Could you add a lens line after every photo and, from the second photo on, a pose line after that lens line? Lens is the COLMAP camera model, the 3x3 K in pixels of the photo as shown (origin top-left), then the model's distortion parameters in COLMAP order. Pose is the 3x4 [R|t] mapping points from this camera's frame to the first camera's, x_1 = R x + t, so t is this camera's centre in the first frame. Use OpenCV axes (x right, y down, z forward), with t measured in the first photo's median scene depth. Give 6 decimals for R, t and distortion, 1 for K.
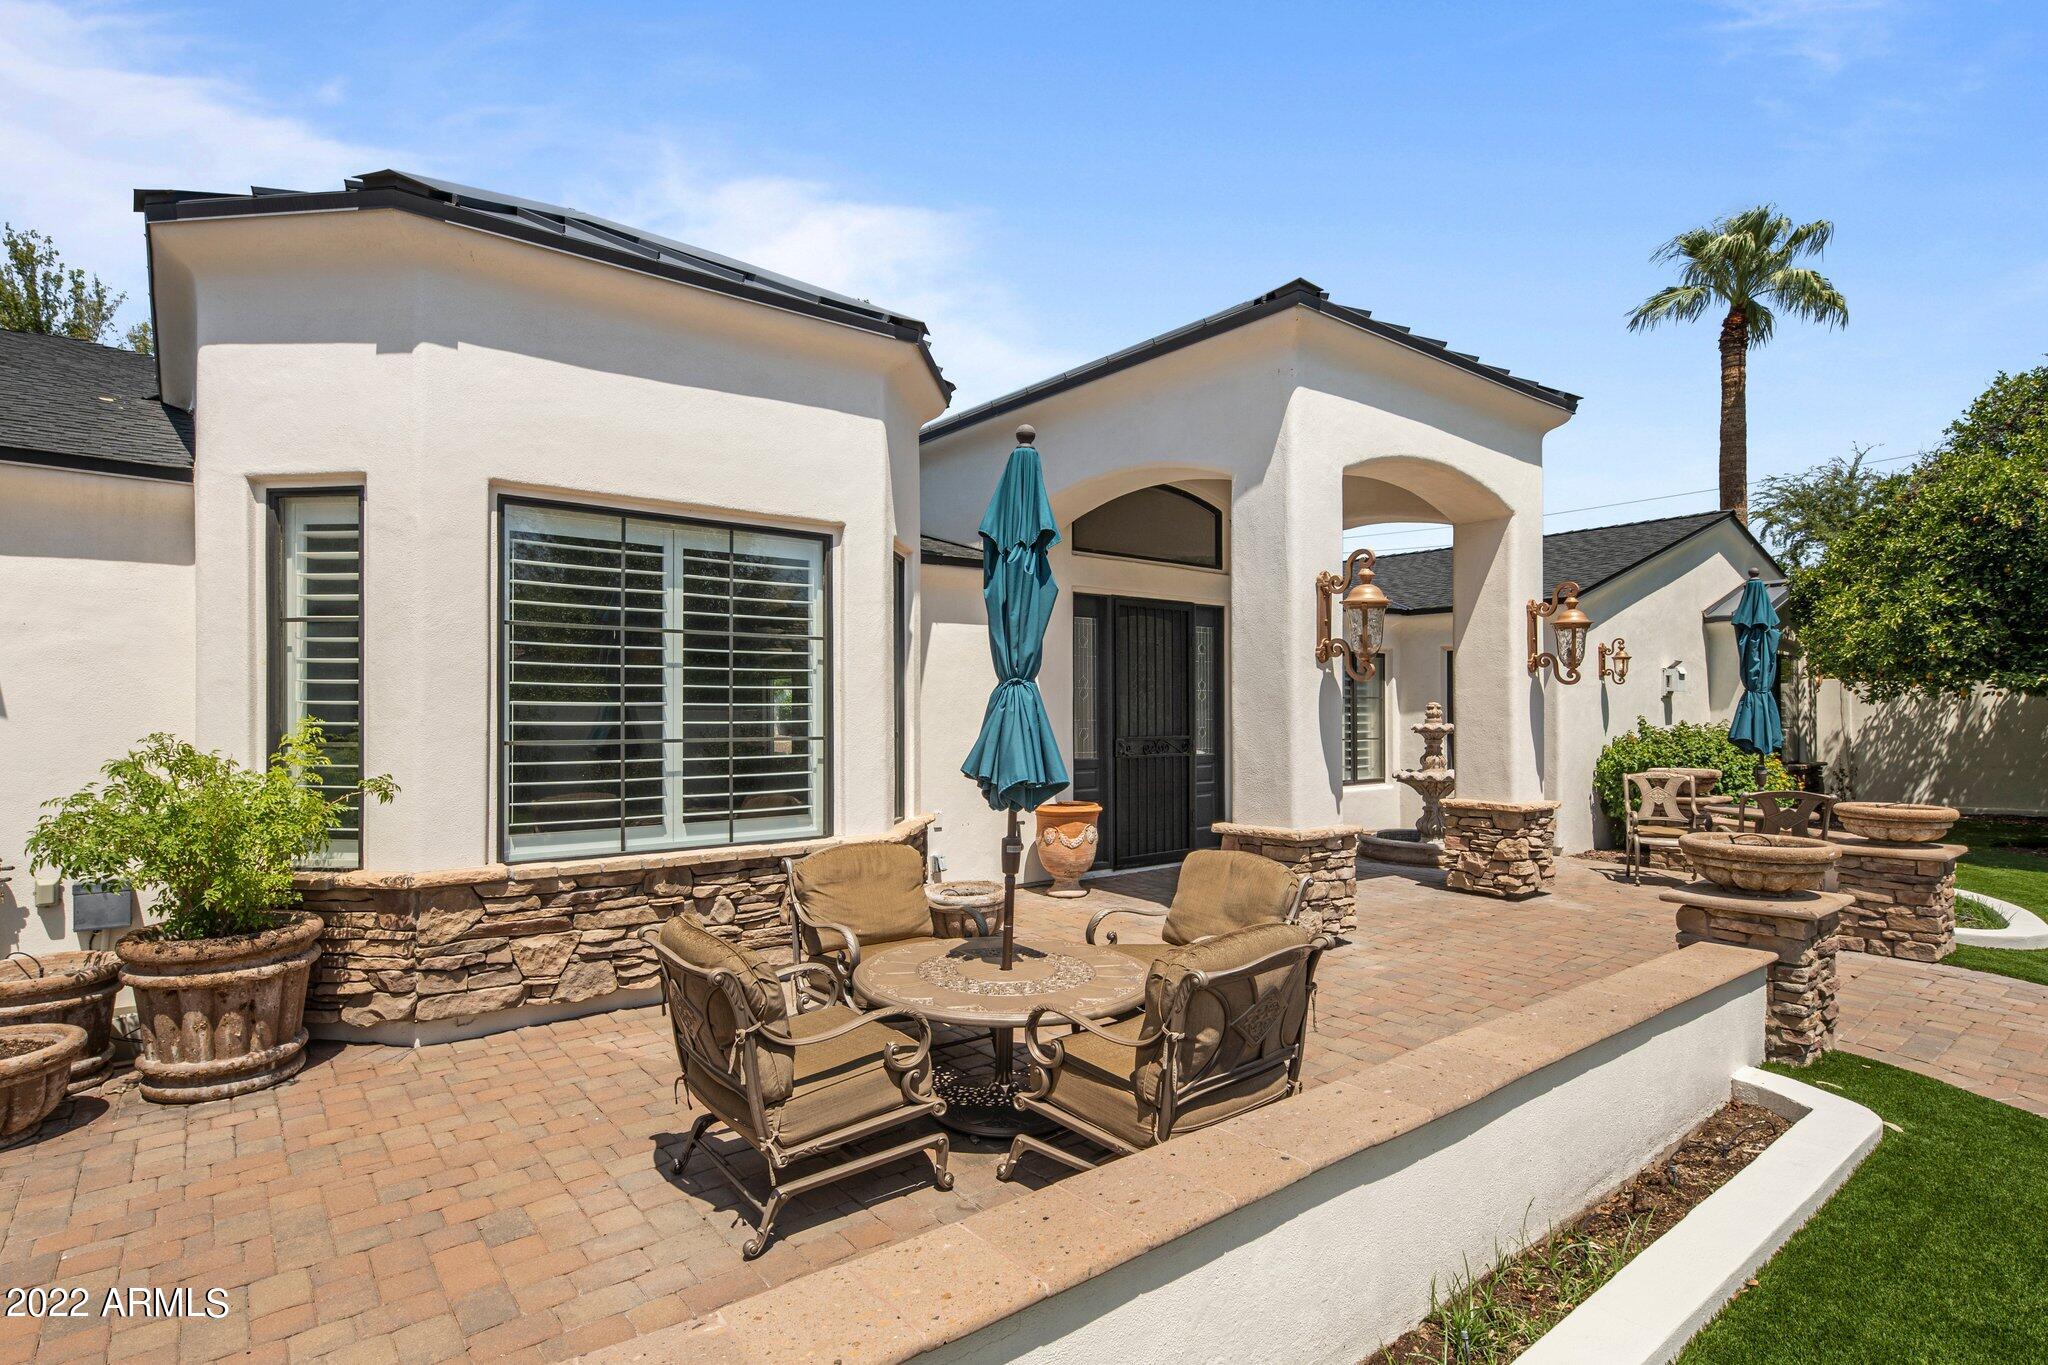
lens RADIAL K [[1010.9, 0, 1013.3], [0, 1010.9, 696.4], [0, 0, 1]] dist [0.002536, -0.004919]
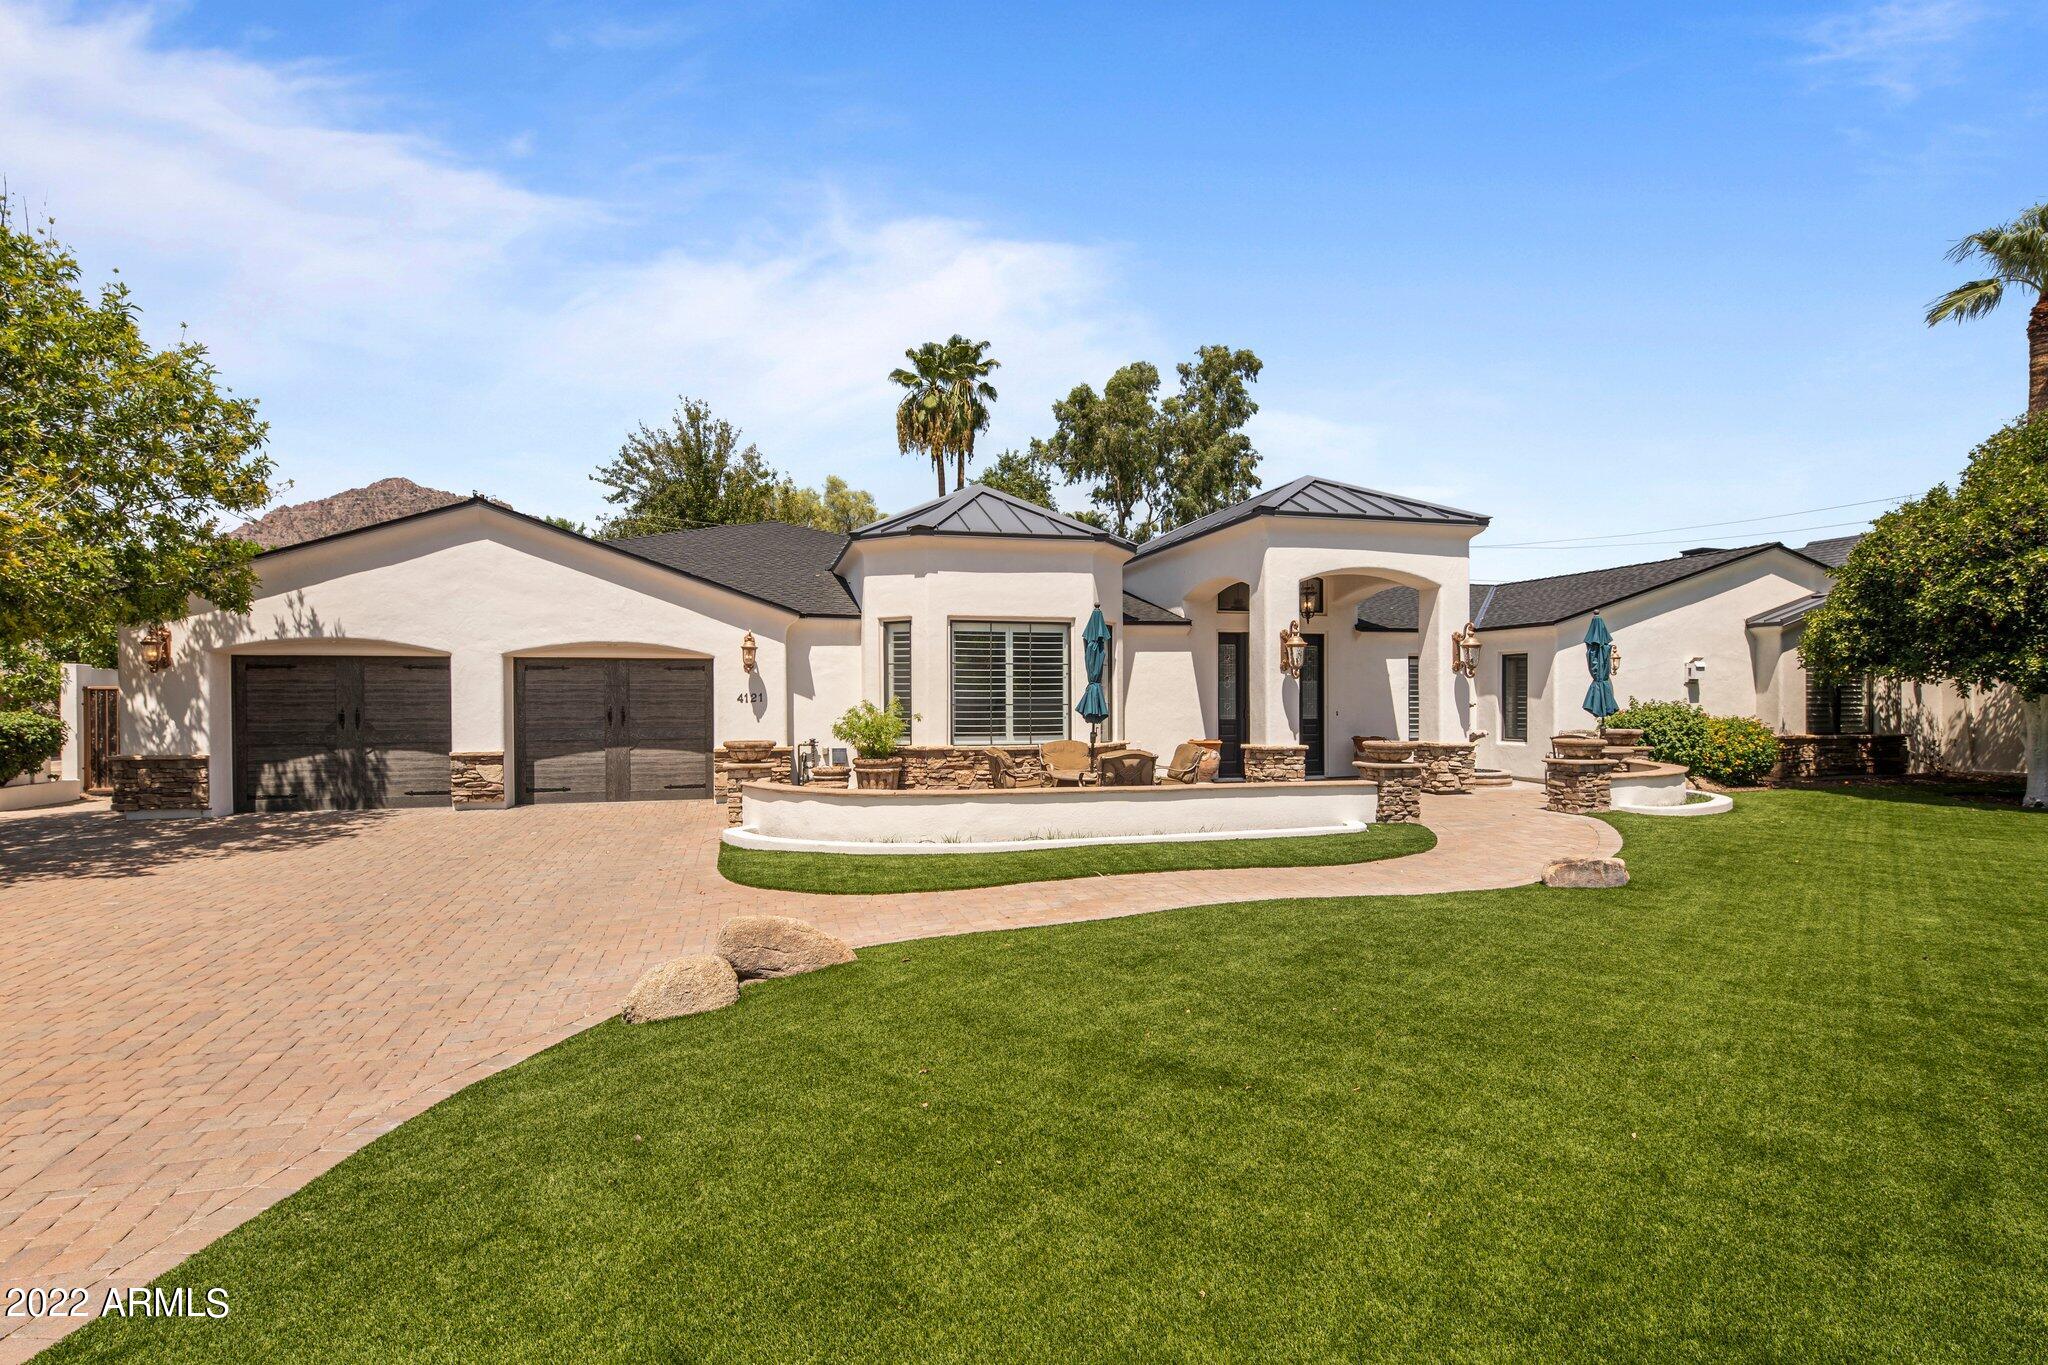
lens RADIAL K [[1010.9, 0, 1032.5], [0, 1010.9, 676.5], [0, 0, 1]] dist [0.002536, -0.004919]
pose [[0.920628, -0.009692, -0.390320, 0.660971], [0.006970, 0.999941, -0.008389, -0.006546], [0.390378, 0.005003, 0.920641, -1.243620]]
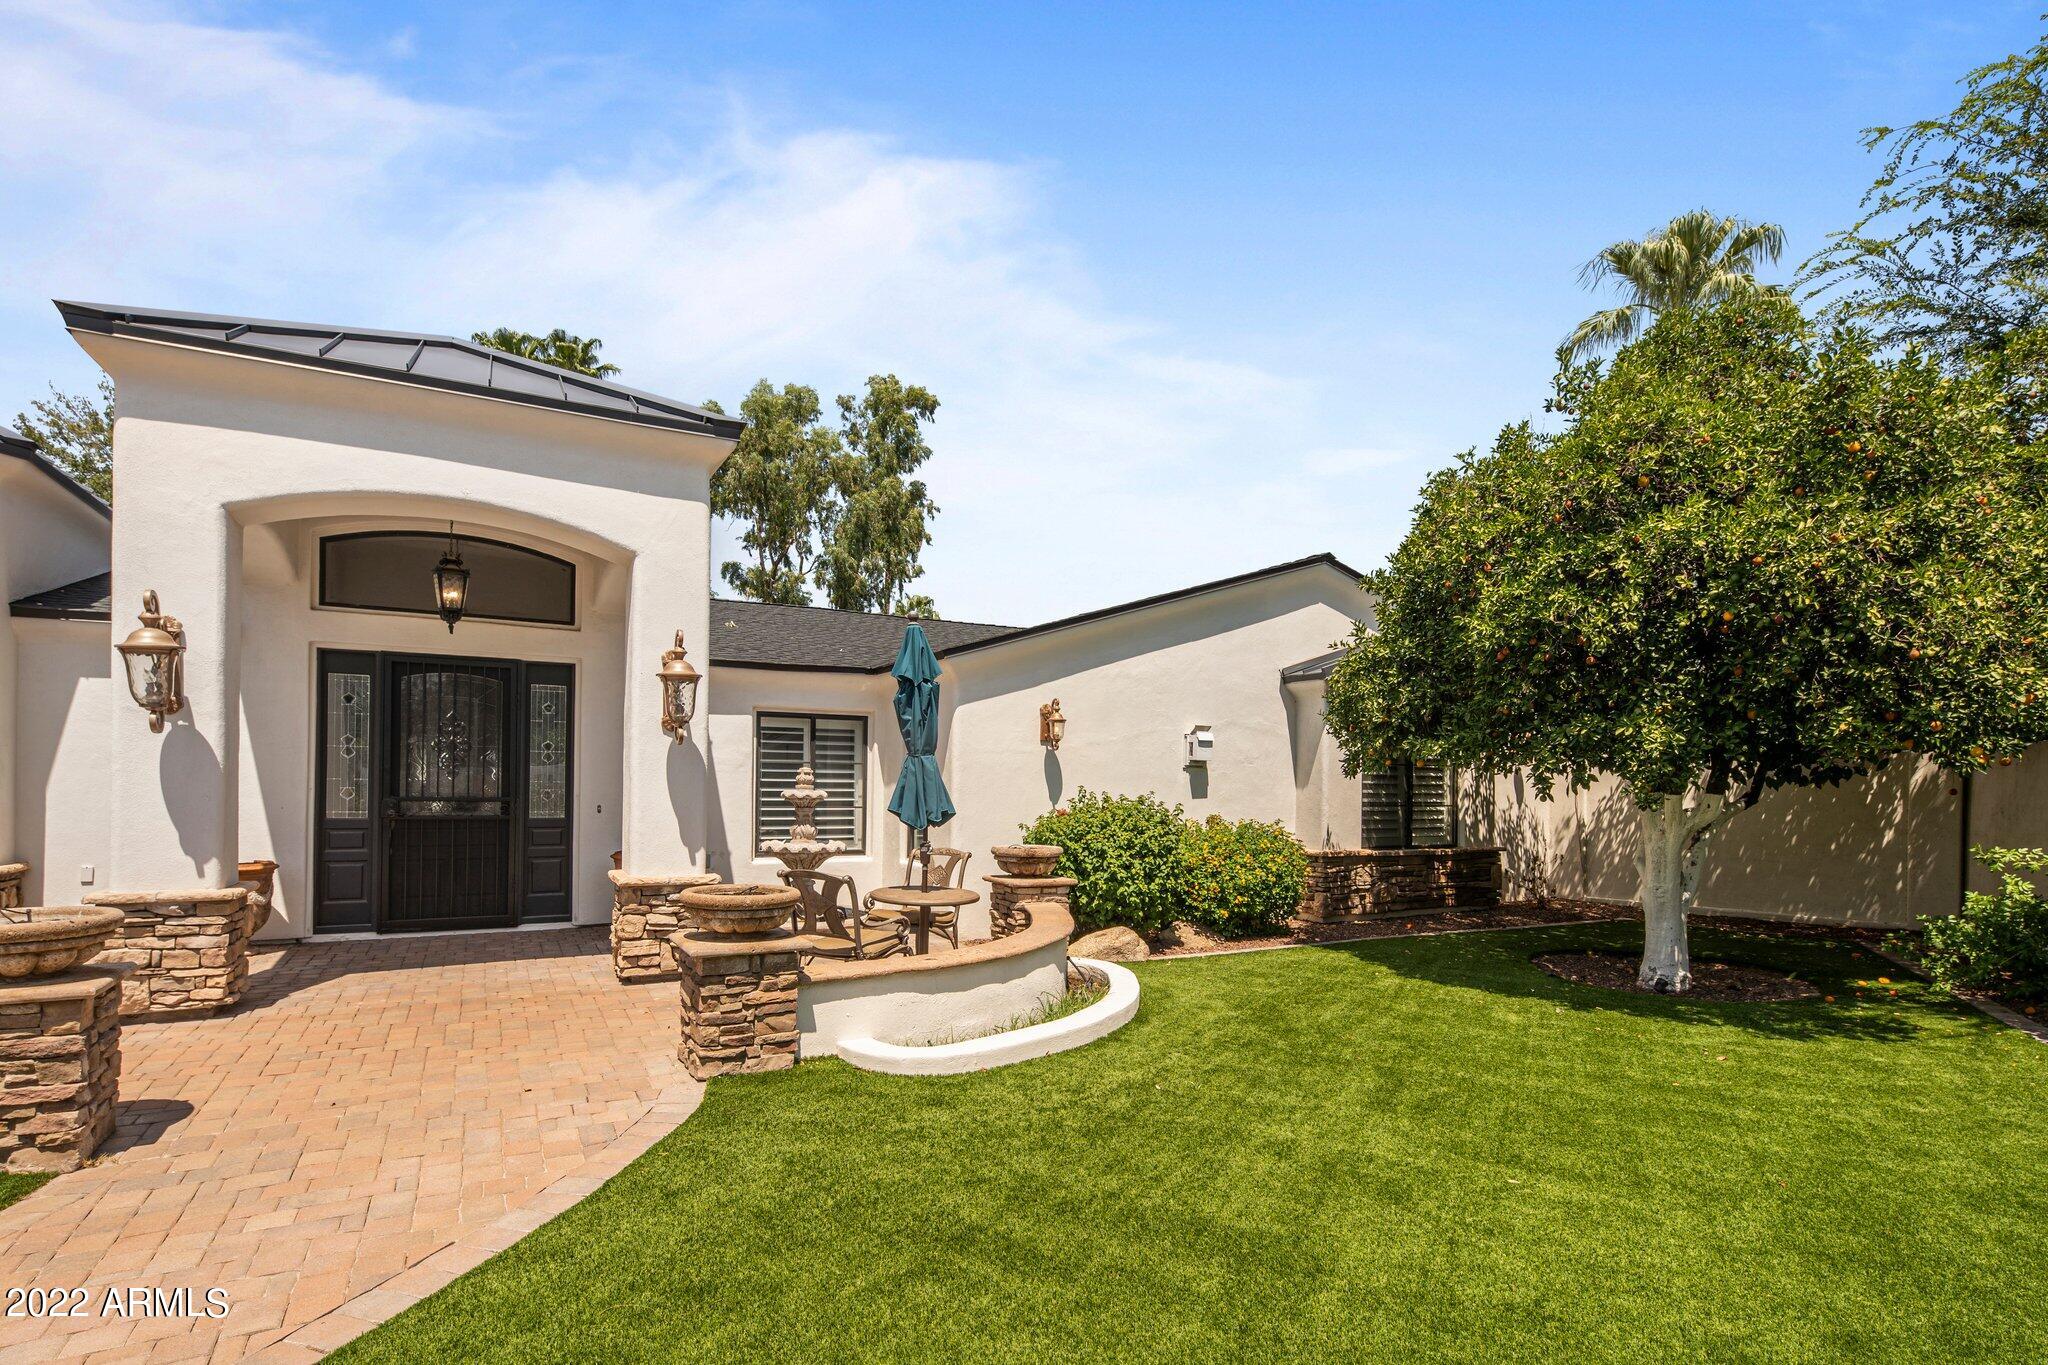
lens RADIAL K [[1010.9, 0, 1039.7], [0, 1010.9, 746.8], [0, 0, 1]] dist [0.002536, -0.004919]
pose [[0.985318, 0.009749, -0.170452, 1.253704], [-0.013269, 0.999721, -0.019520, 0.003444], [0.170215, 0.021495, 0.985173, 0.216024]]
